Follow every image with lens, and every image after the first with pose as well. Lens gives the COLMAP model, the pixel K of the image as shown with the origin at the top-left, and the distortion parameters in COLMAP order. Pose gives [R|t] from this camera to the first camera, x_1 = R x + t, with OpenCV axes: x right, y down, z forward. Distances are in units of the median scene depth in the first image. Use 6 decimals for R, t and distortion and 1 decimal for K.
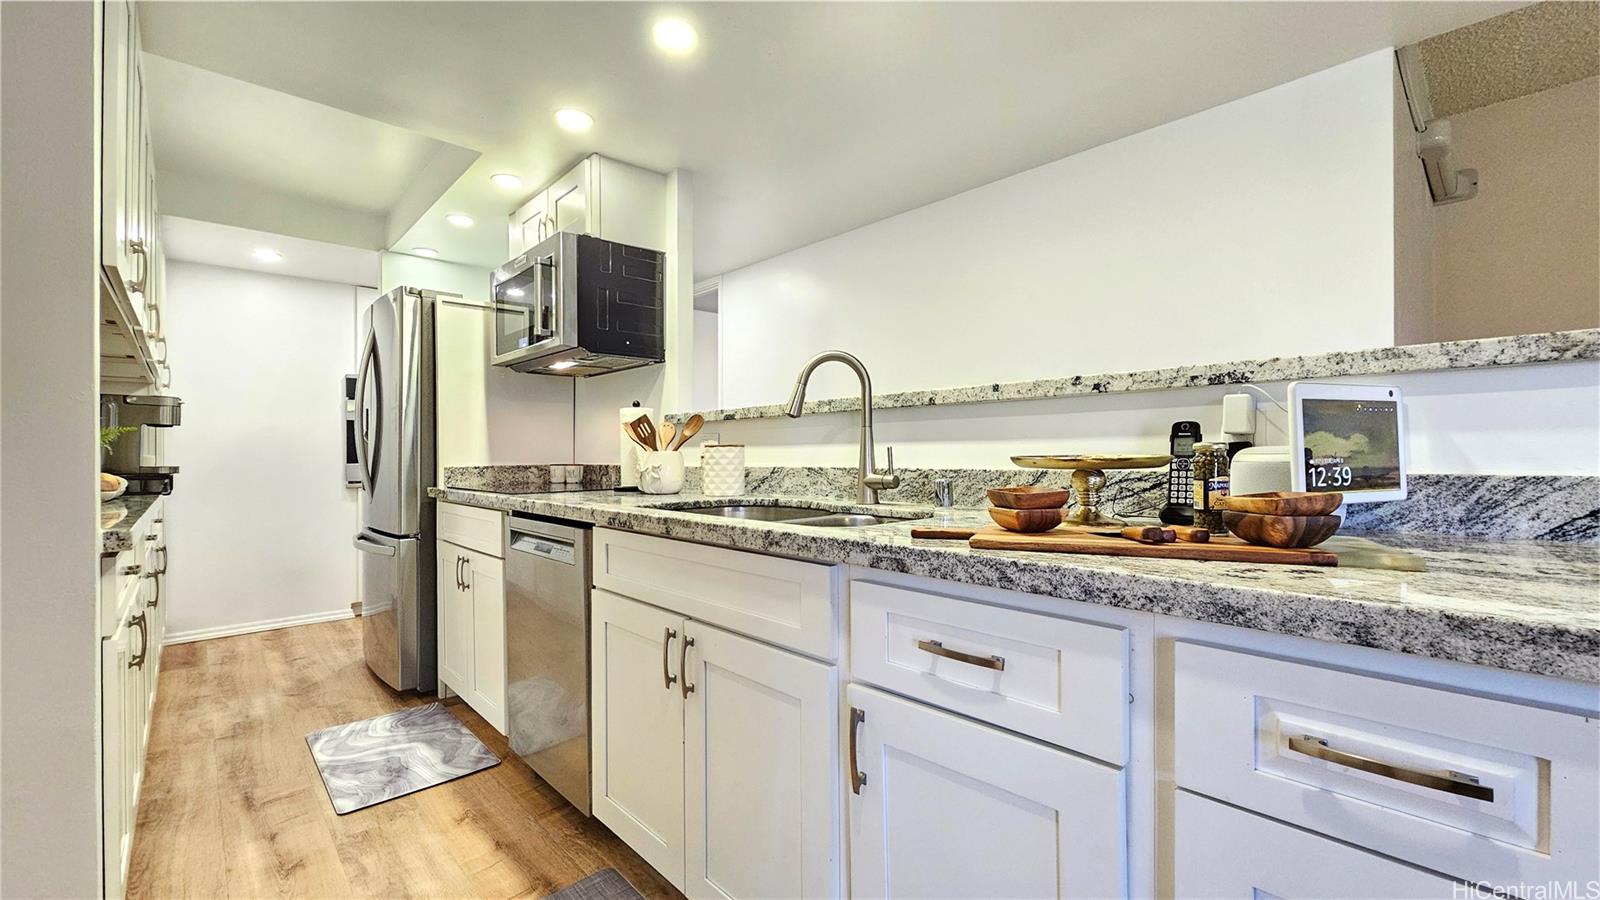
lens RADIAL K [[654.9, 0, 797.0], [0, 654.9, 447.7], [0, 0, 1]] dist [-0.003112, -0.000082]
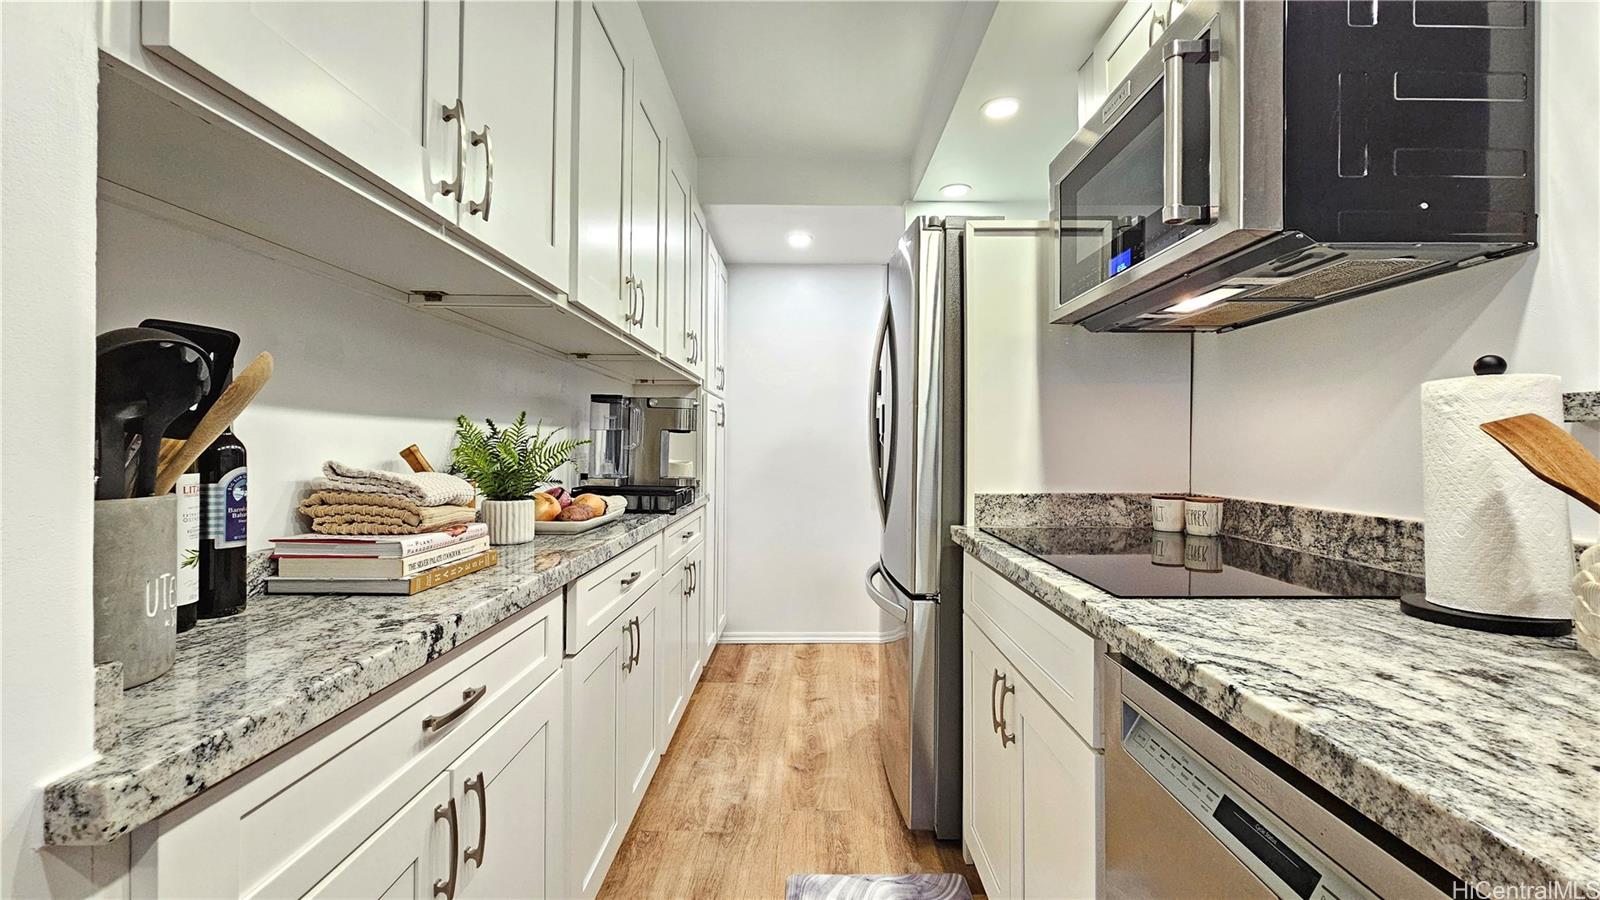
lens RADIAL K [[654.9, 0, 797.0], [0, 654.9, 447.7], [0, 0, 1]] dist [-0.003112, -0.000082]
pose [[0.721573, 0.013774, -0.692202, -0.227207], [-0.004837, 0.999878, 0.014855, -0.022706], [0.692322, -0.007371, 0.721551, 0.426831]]
